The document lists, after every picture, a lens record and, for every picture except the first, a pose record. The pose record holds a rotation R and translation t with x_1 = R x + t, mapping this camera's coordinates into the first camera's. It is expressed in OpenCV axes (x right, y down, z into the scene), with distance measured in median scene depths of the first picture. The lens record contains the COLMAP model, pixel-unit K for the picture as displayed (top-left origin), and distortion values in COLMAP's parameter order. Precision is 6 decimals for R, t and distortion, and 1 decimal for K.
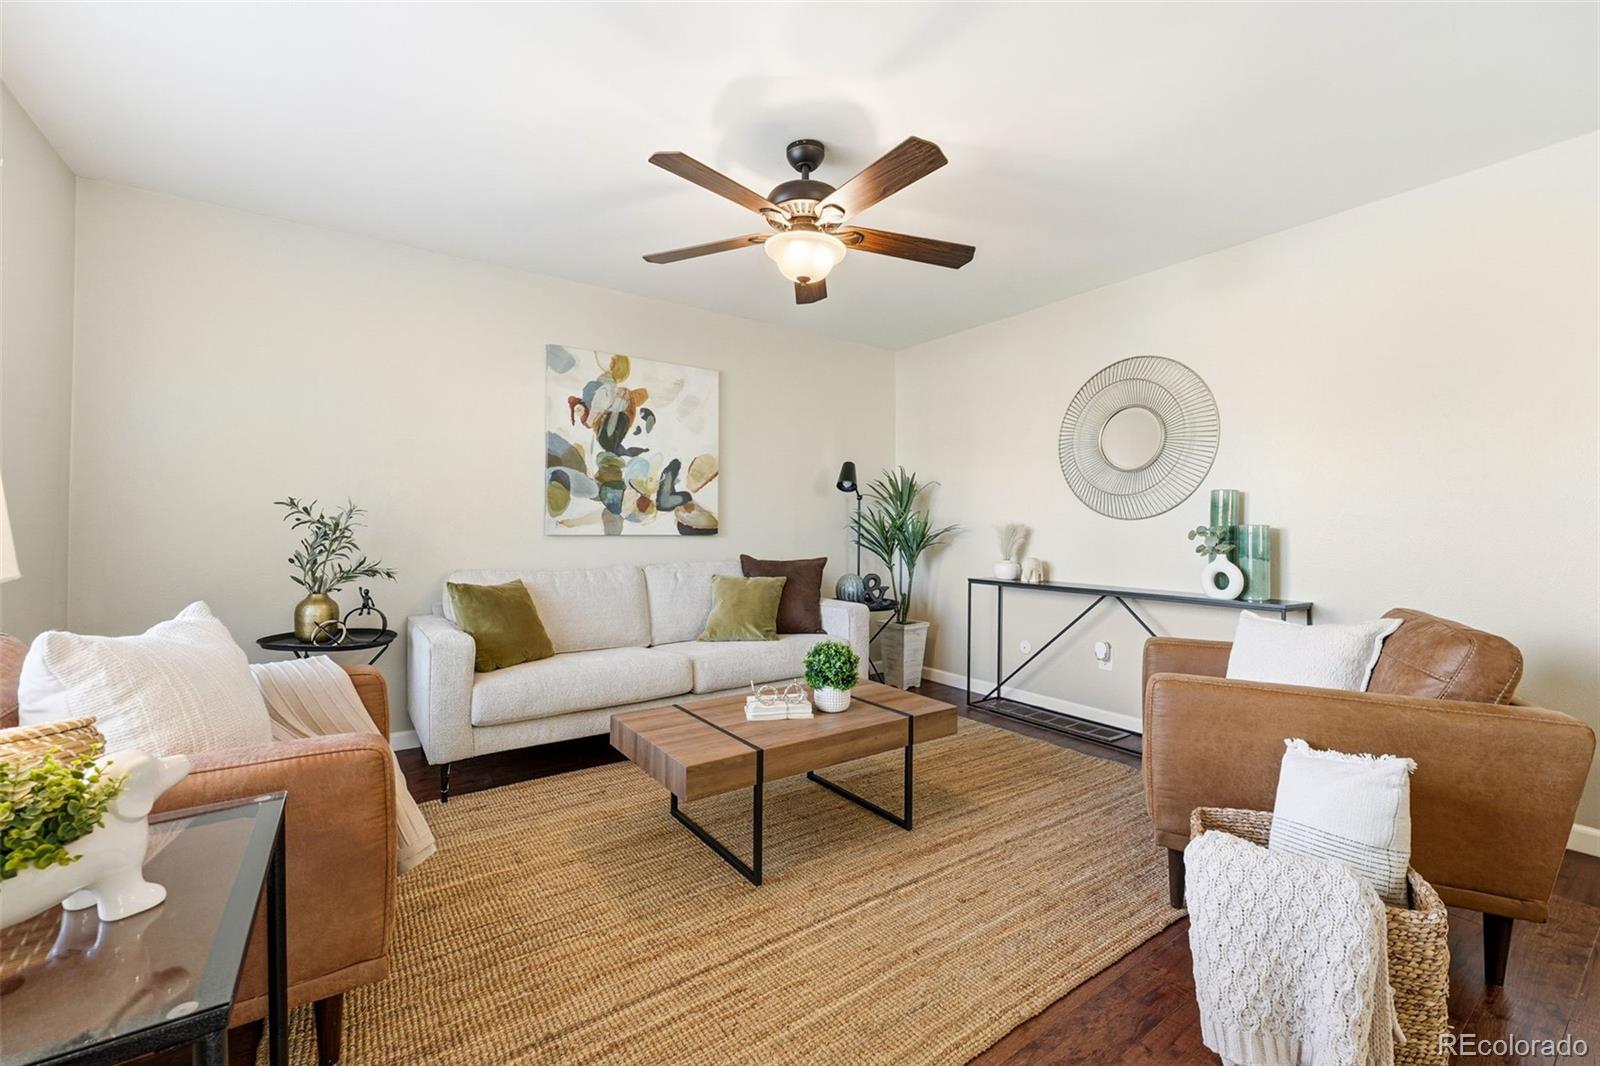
lens RADIAL K [[645.9, 0, 800.0], [0, 645.9, 533.0], [0, 0, 1]] dist [-0.000385, 0.000107]
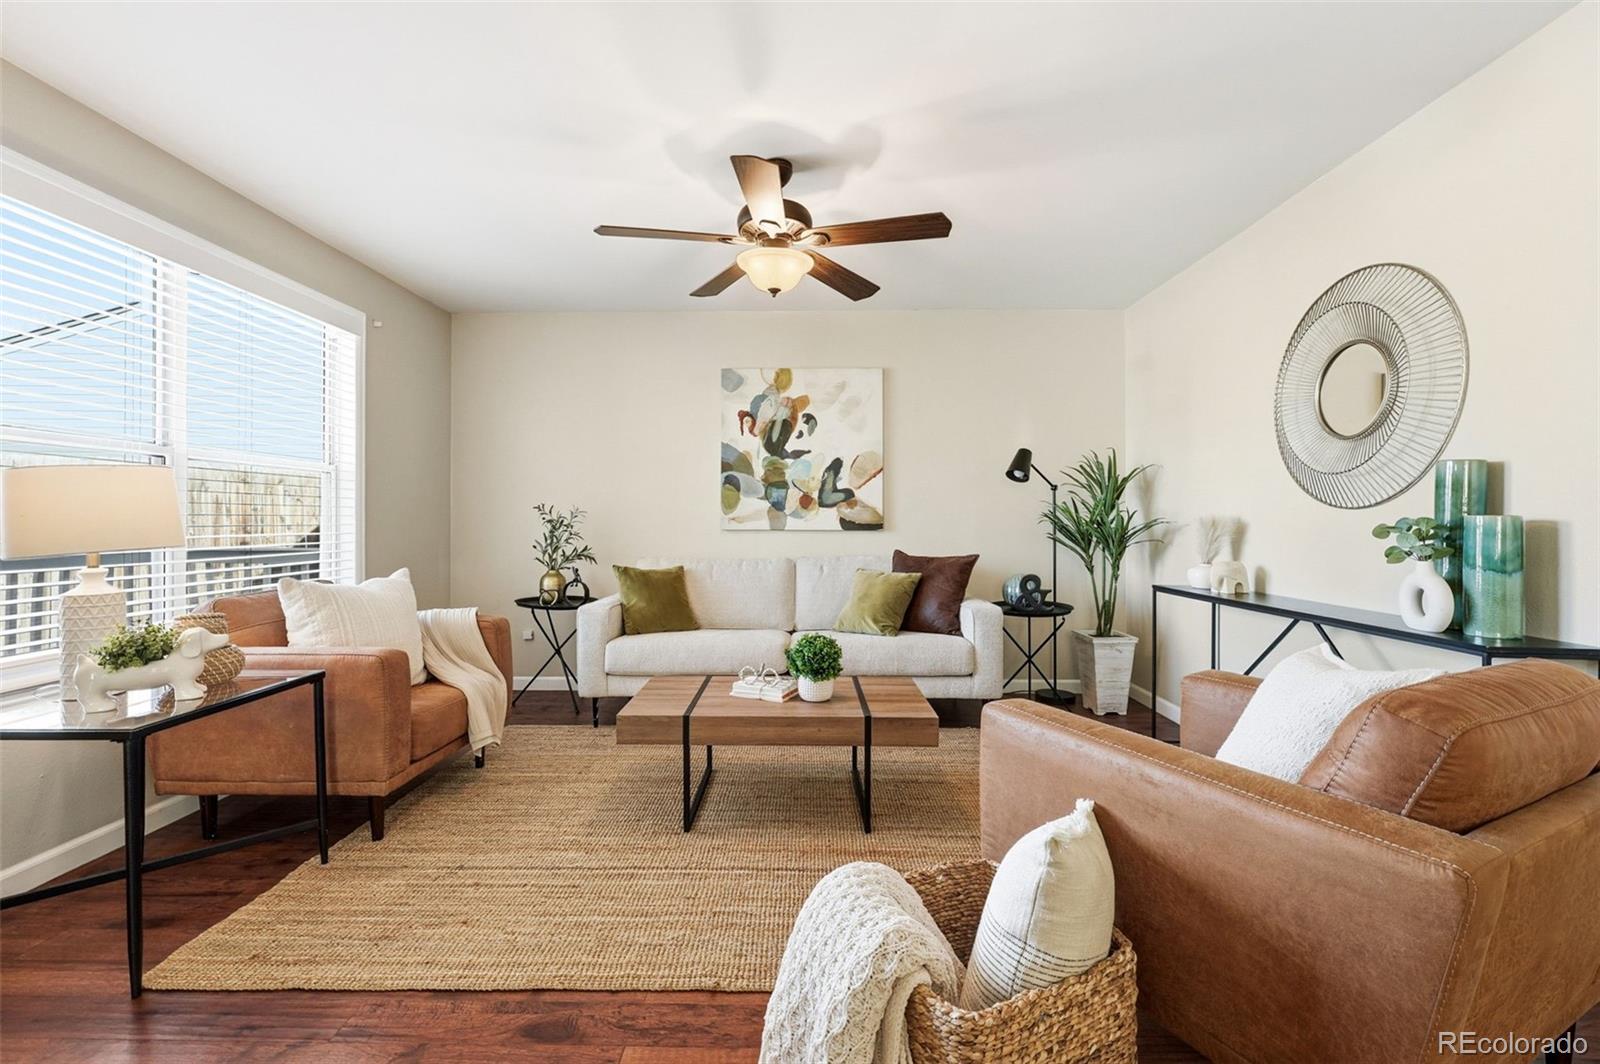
lens RADIAL K [[673.5, 0, 800.0], [0, 673.5, 532.0], [0, 0, 1]] dist [0.001078, 0.000074]
pose [[0.813455, 0.003555, -0.581617, 0.422331], [-0.000455, 0.999985, 0.005475, 0.000343], [0.581628, -0.004189, 0.813444, 0.072717]]
